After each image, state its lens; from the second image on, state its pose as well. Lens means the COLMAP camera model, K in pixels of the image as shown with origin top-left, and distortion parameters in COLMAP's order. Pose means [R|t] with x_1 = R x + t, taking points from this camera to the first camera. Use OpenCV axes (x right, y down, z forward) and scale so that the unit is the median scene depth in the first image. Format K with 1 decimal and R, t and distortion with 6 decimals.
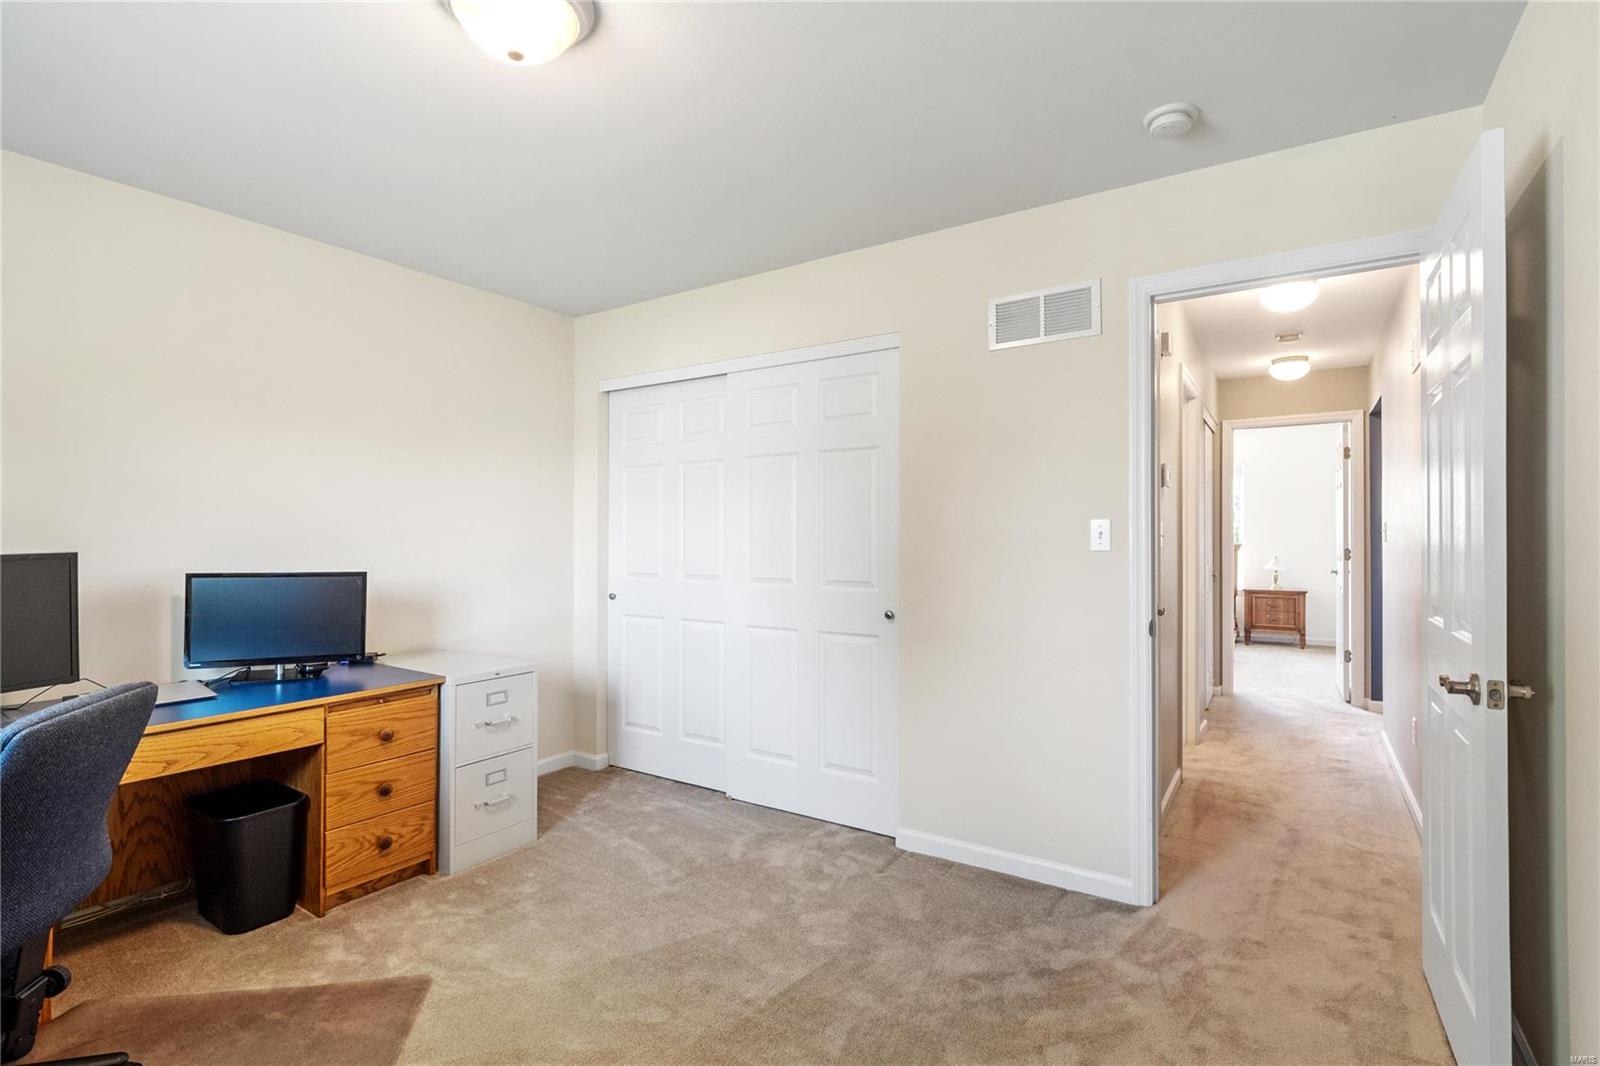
lens RADIAL K [[749.2, 0, 806.4], [0, 749.2, 532.0], [0, 0, 1]] dist [-0.013555, -0.000260]
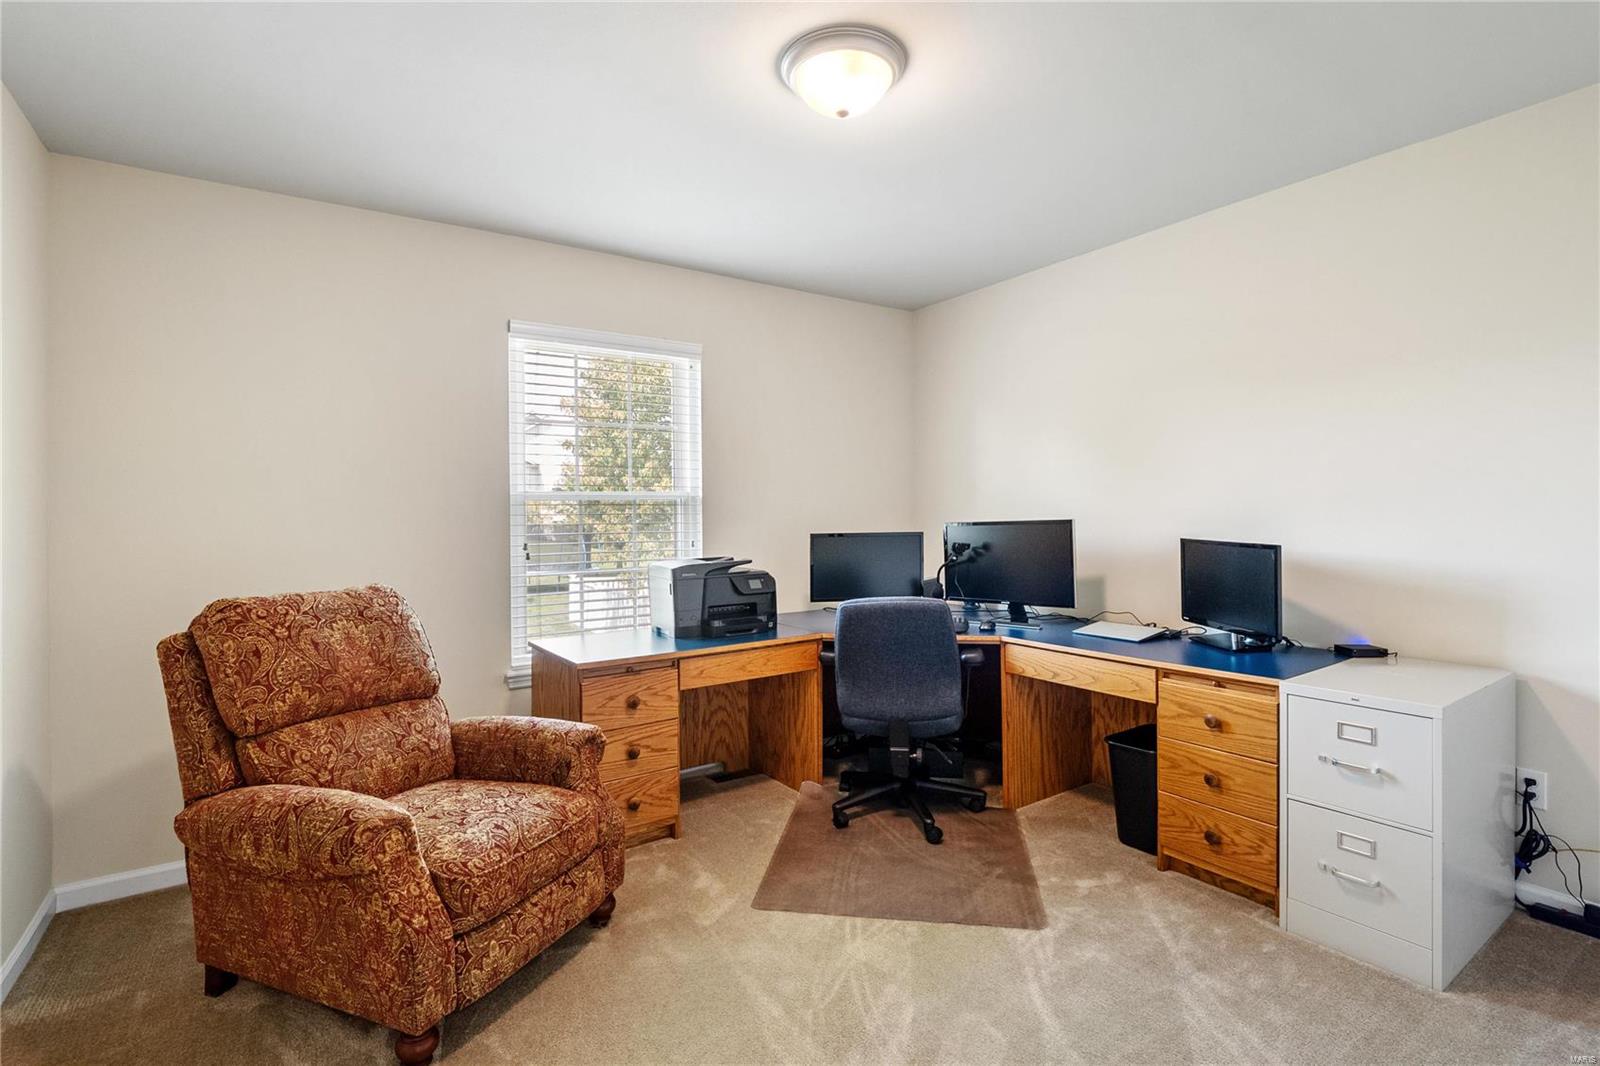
lens RADIAL K [[749.2, 0, 805.8], [0, 749.2, 525.2], [0, 0, 1]] dist [-0.013555, -0.000260]
pose [[-0.362816, 0.016409, -0.931716, 0.479265], [0.016018, 0.999807, 0.011371, 0.012749], [0.931723, -0.010799, -0.363009, 0.888328]]
